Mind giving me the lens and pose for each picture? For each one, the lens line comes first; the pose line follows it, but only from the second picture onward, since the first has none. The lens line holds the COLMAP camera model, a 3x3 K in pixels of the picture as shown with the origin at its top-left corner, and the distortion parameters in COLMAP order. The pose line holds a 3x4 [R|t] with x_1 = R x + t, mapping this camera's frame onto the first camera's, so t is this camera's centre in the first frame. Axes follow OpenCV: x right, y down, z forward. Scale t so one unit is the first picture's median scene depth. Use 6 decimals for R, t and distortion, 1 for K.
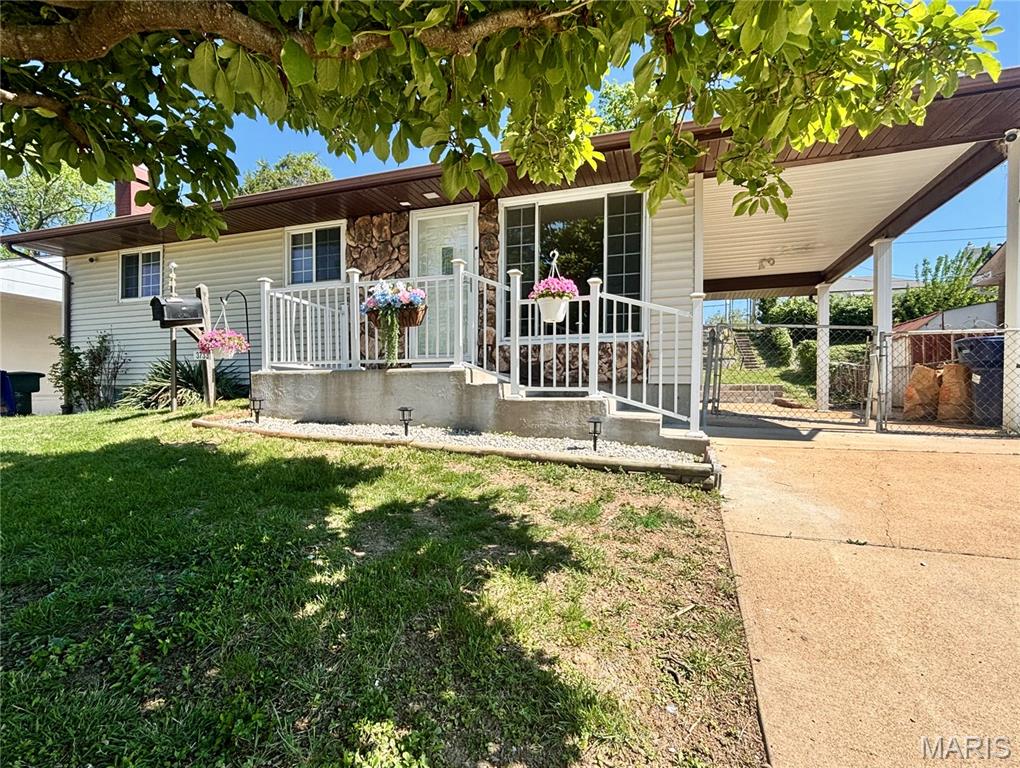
lens RADIAL K [[483.5, 0, 512.9], [0, 483.5, 386.6], [0, 0, 1]] dist [-0.002252, -0.000144]
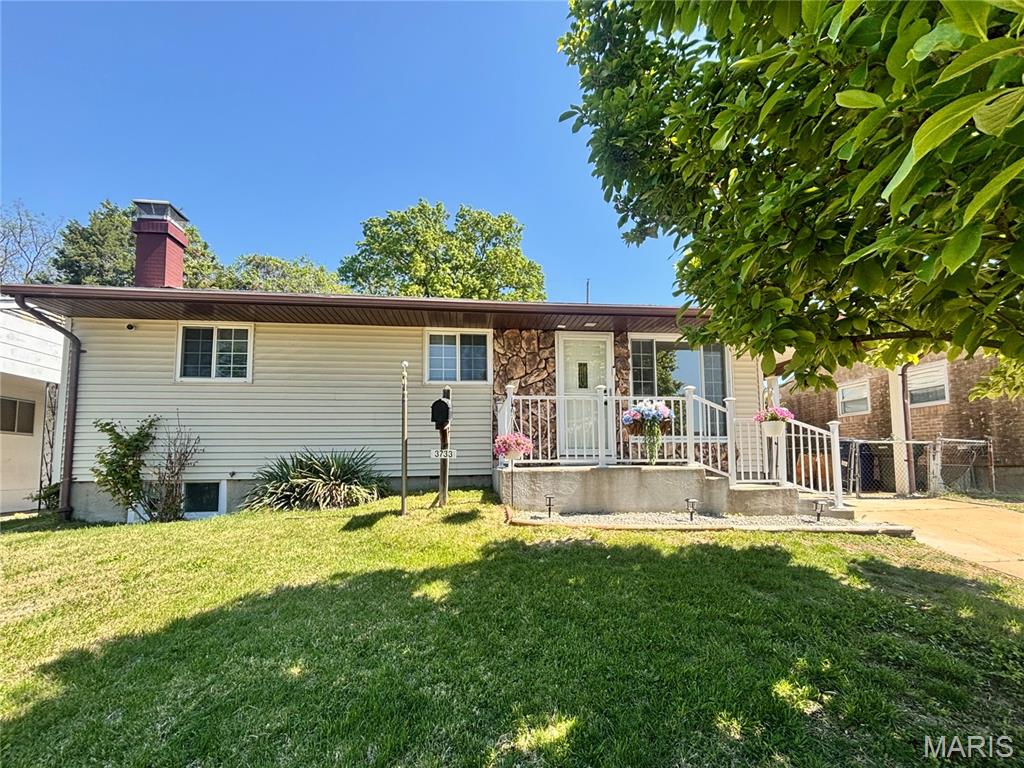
lens RADIAL K [[454.3, 0, 509.4], [0, 454.3, 384.7], [0, 0, 1]] dist [-0.001020, -0.000347]
pose [[0.898403, 0.063861, 0.434504, -0.803559], [0.007308, 0.987060, -0.160184, -0.045315], [-0.439111, 0.147085, 0.886311, 0.049518]]
